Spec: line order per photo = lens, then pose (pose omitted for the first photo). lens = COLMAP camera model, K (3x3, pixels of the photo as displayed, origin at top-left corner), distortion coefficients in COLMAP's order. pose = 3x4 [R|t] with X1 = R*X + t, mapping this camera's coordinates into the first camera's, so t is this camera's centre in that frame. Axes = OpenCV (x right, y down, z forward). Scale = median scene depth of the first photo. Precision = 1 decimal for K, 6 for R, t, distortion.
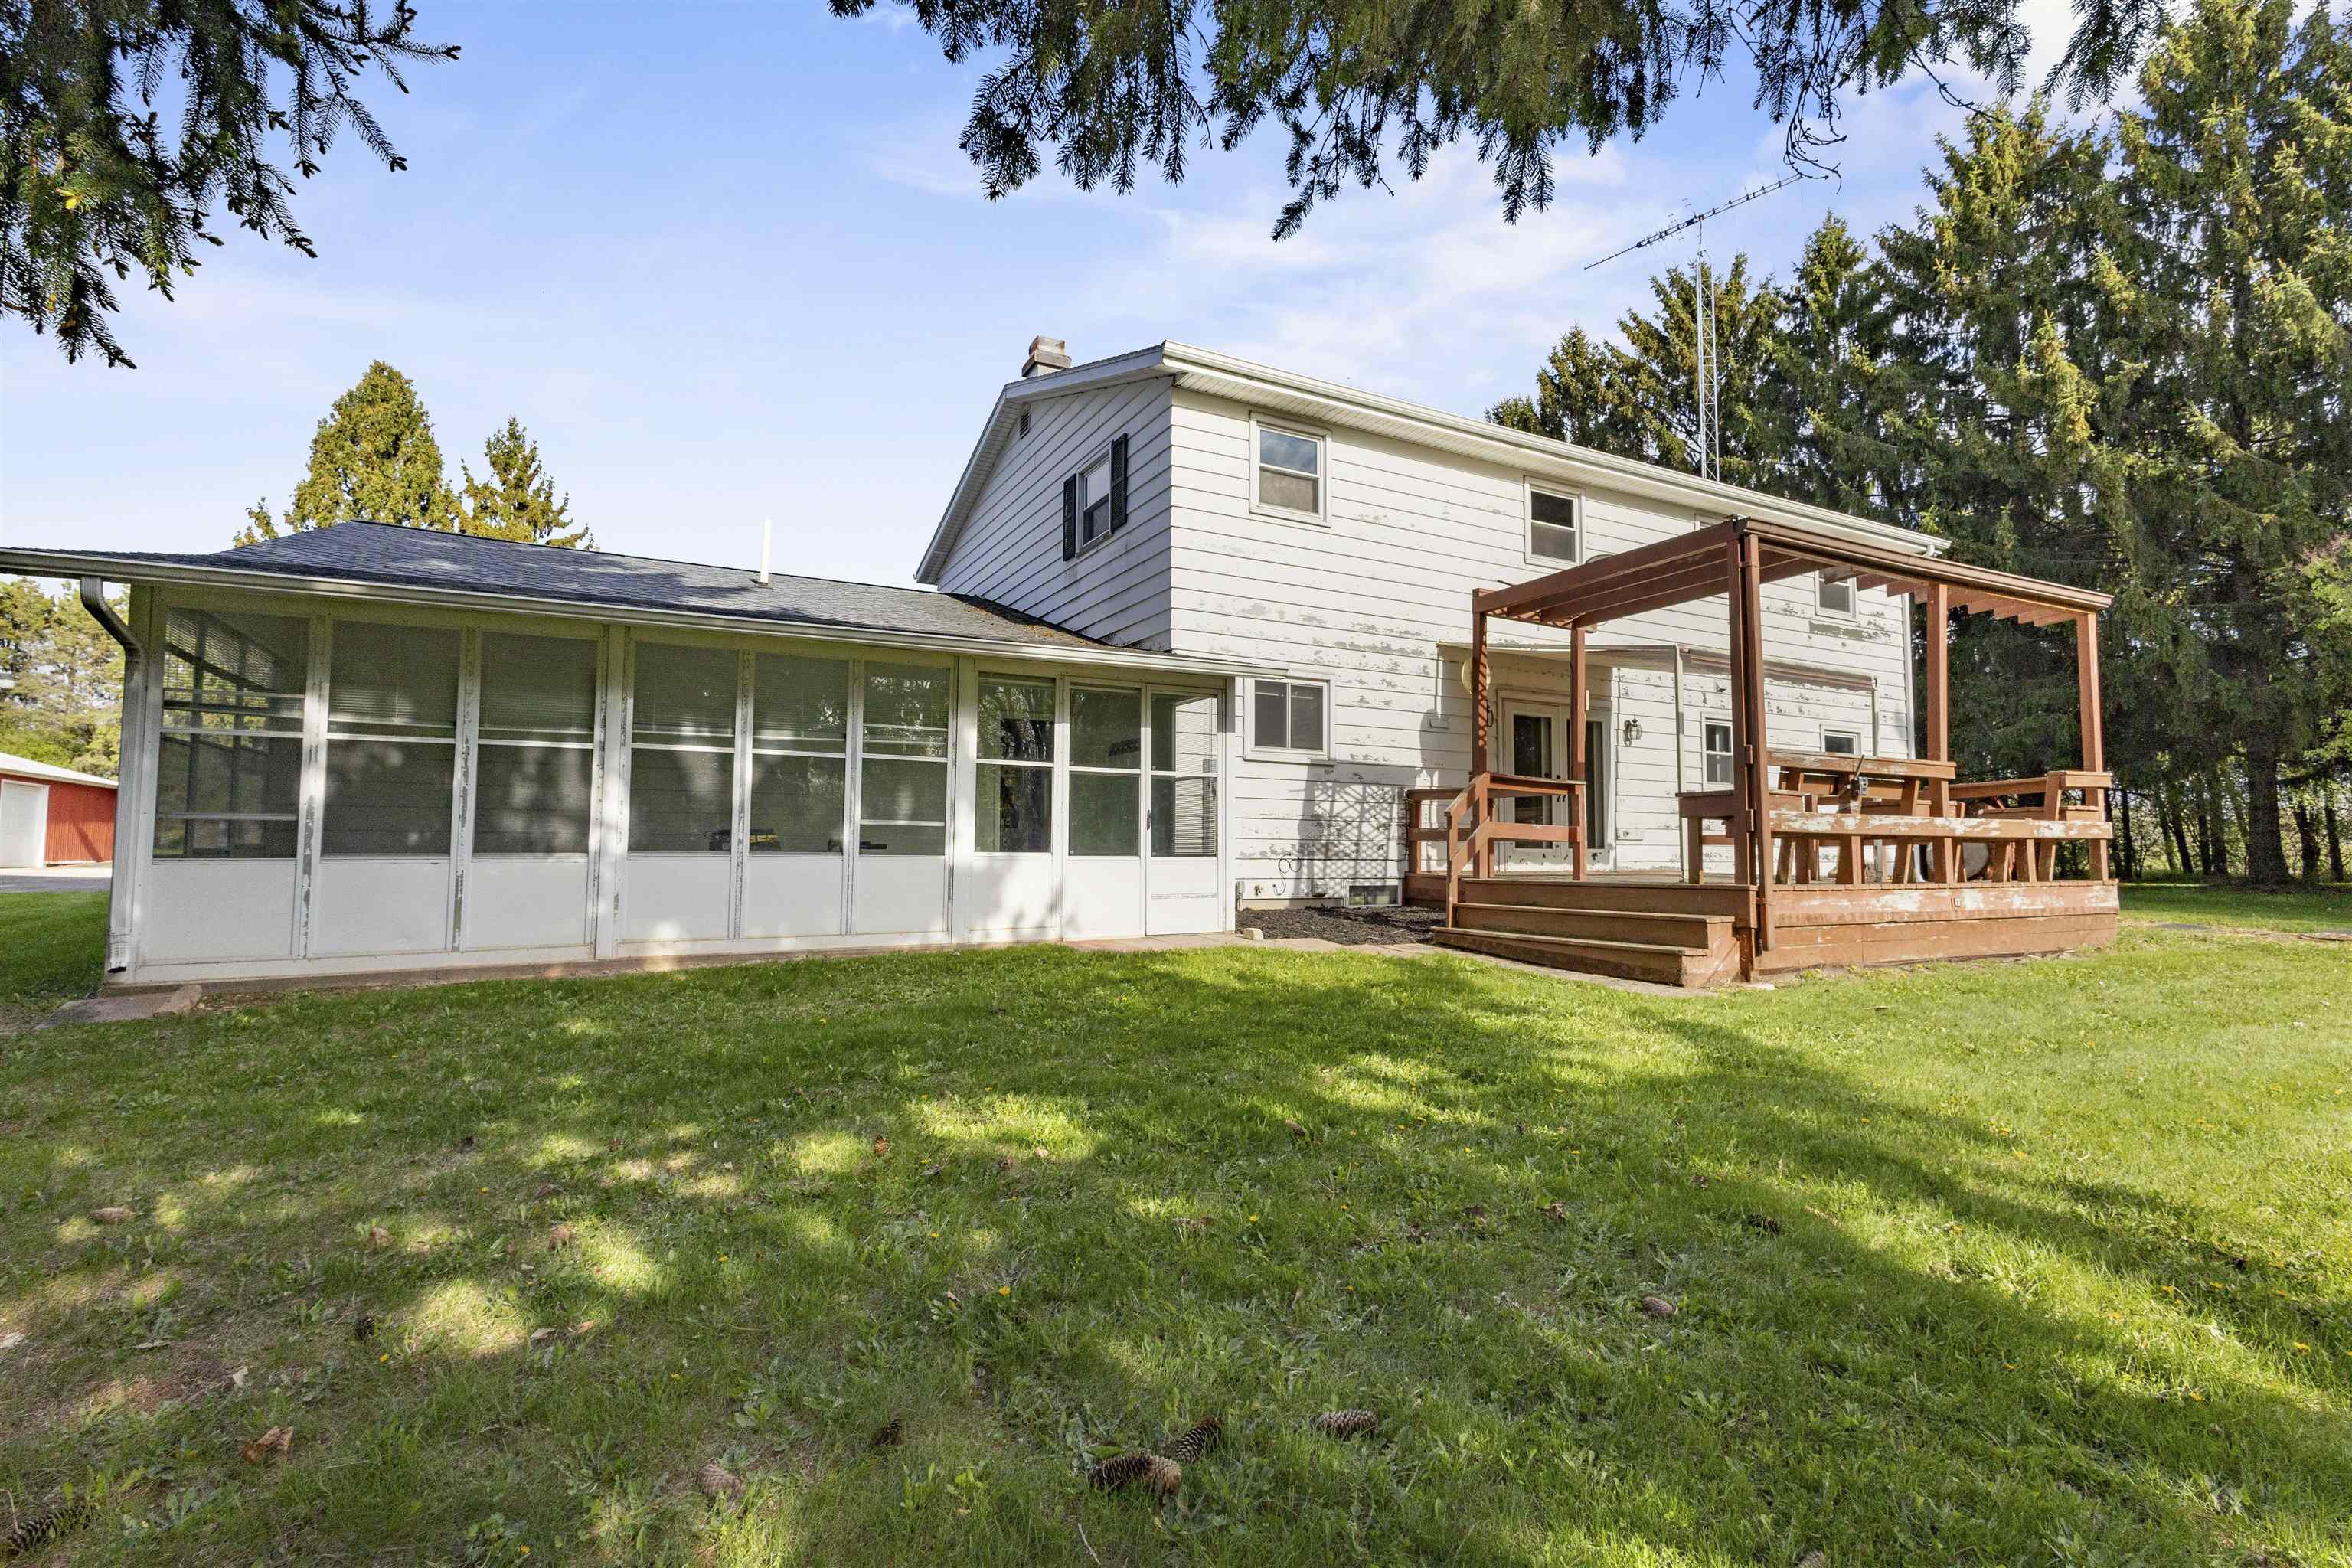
lens RADIAL K [[1082.8, 0, 1179.7], [0, 1082.8, 786.8], [0, 0, 1]] dist [0.011269, -0.002124]
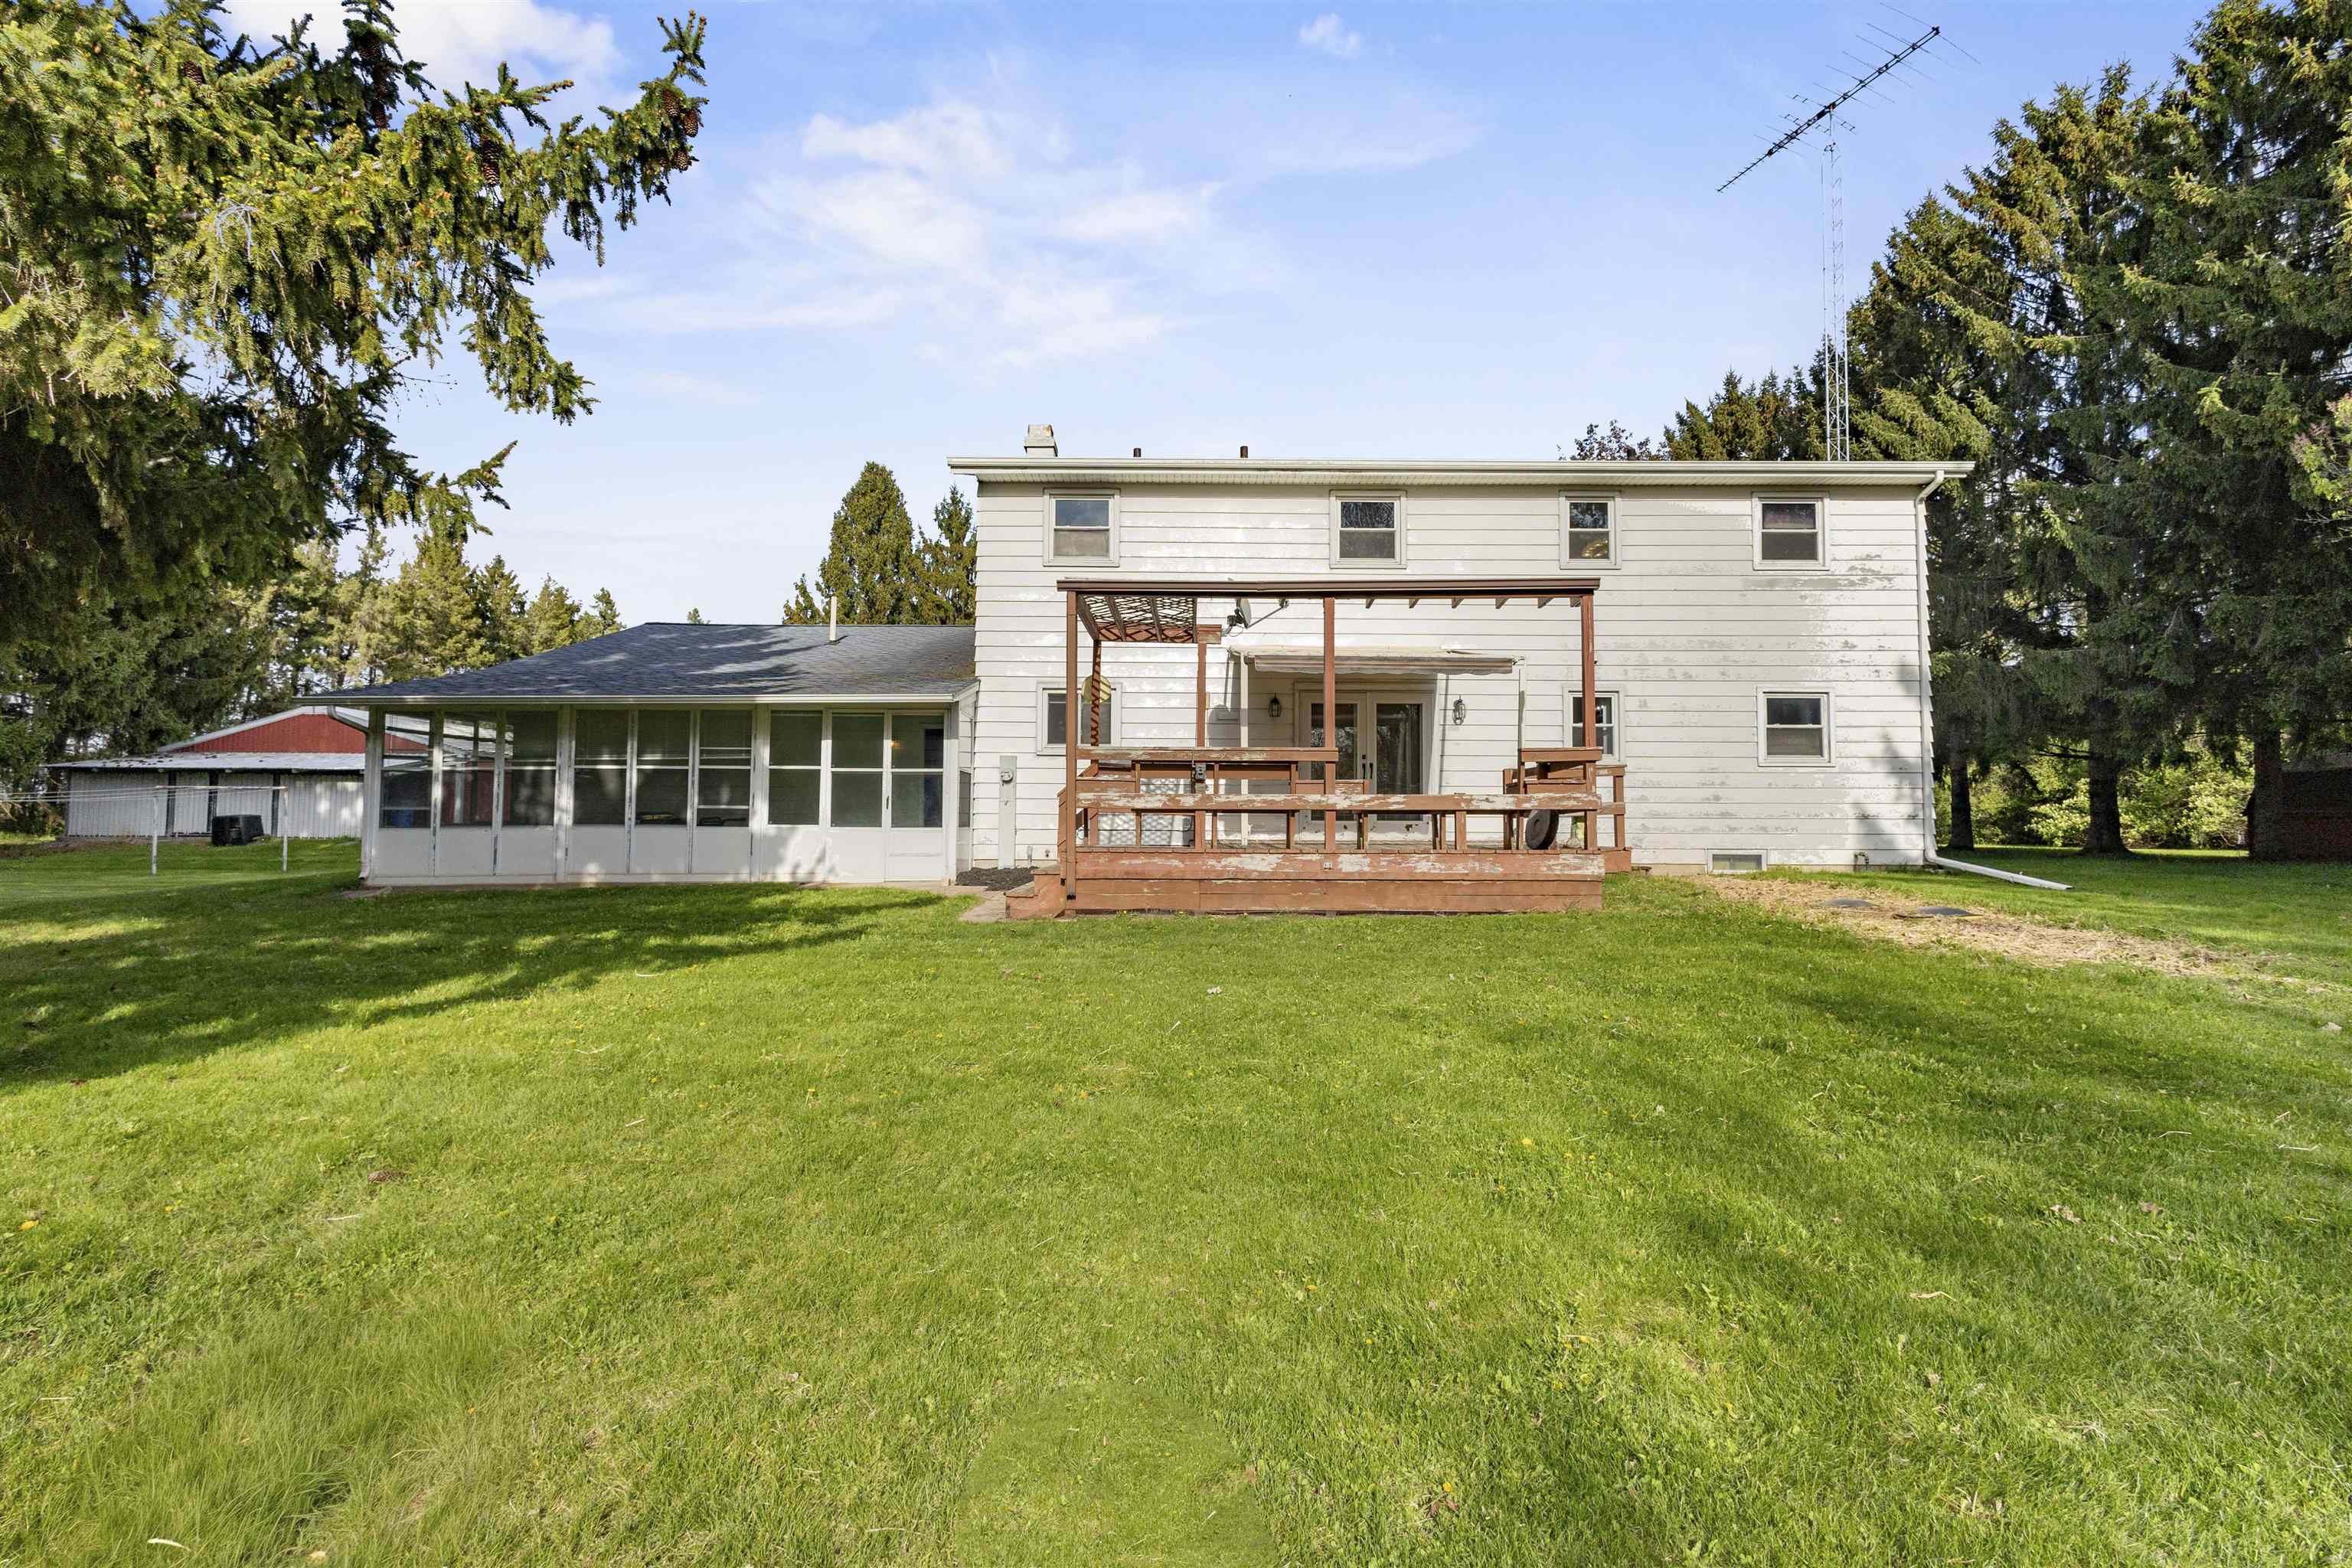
lens RADIAL K [[1082.8, 0, 1172.8], [0, 1082.8, 782.8], [0, 0, 1]] dist [0.011269, -0.002124]
pose [[0.883229, -0.019023, -0.468556, 1.080238], [0.029671, 0.999442, 0.015354, -0.007700], [0.468002, -0.027463, 0.883300, -0.124733]]
